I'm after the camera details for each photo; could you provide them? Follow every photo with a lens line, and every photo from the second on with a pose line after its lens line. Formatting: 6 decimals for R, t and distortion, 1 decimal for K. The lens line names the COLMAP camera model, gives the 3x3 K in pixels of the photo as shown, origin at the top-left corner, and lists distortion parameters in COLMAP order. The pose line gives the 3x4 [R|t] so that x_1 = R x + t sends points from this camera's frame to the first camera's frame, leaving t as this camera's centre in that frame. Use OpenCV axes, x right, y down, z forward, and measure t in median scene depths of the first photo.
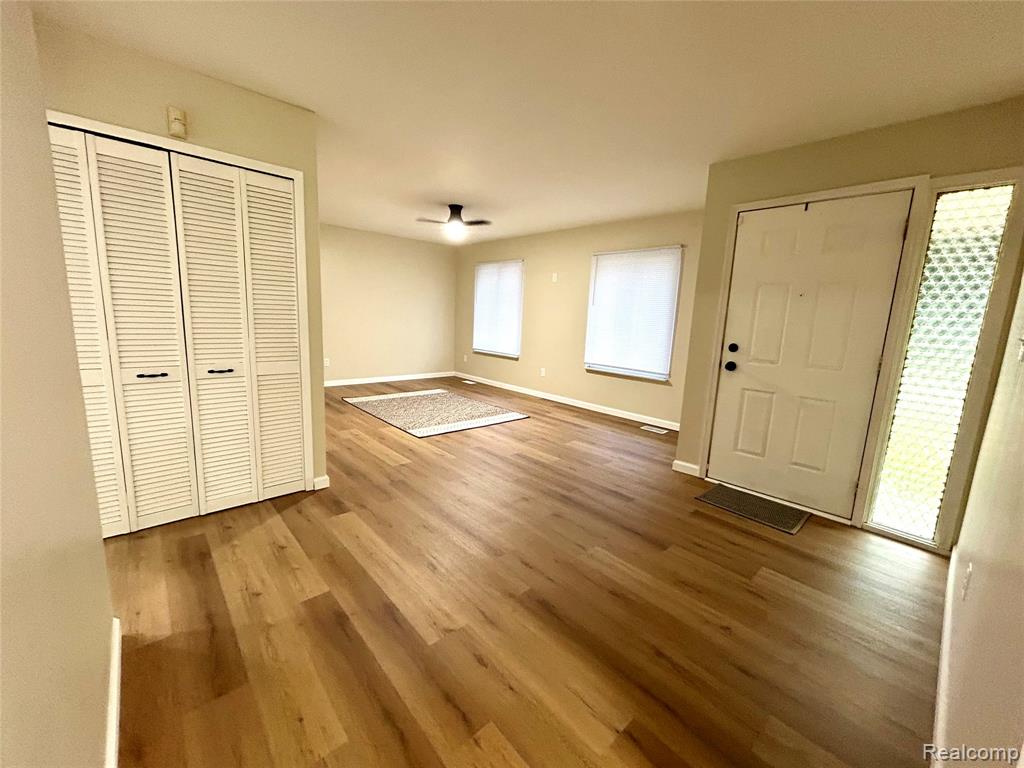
lens RADIAL K [[407.9, 0, 512.0], [0, 407.9, 384.0], [0, 0, 1]] dist [0.000713, -0.000039]
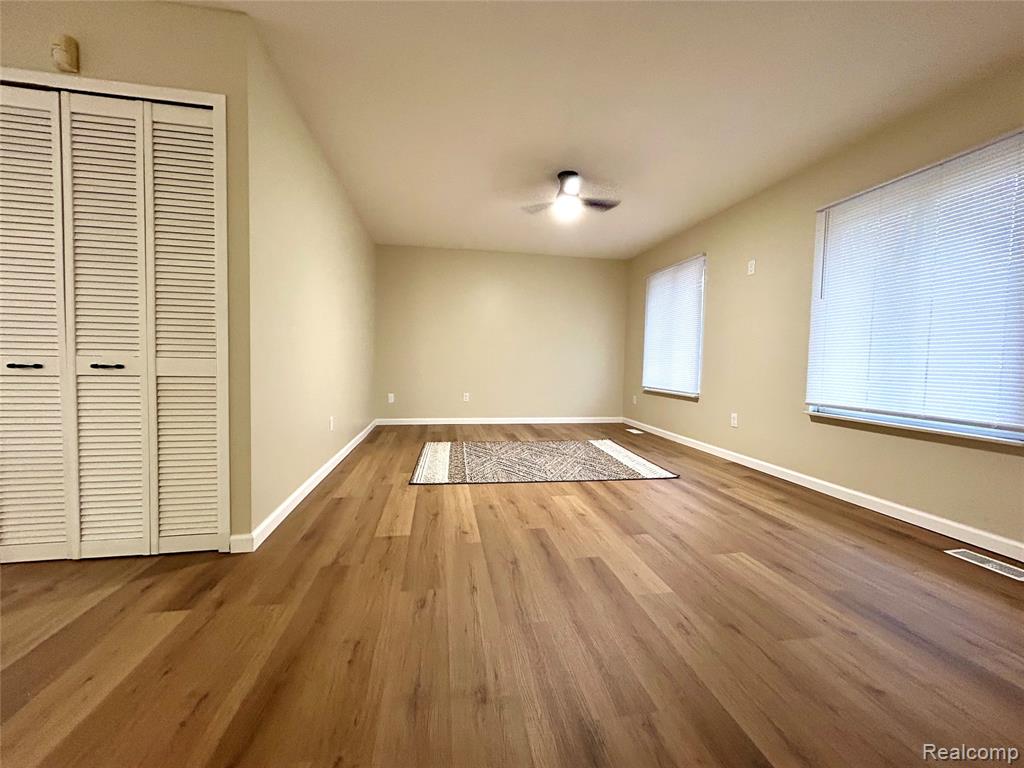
lens RADIAL K [[407.9, 0, 512.0], [0, 407.9, 384.0], [0, 0, 1]] dist [0.000713, -0.000039]
pose [[0.846871, 0.004713, -0.531777, 0.209469], [-0.074508, 0.991149, -0.109873, 0.018168], [0.526553, 0.132670, 0.839727, 0.507329]]
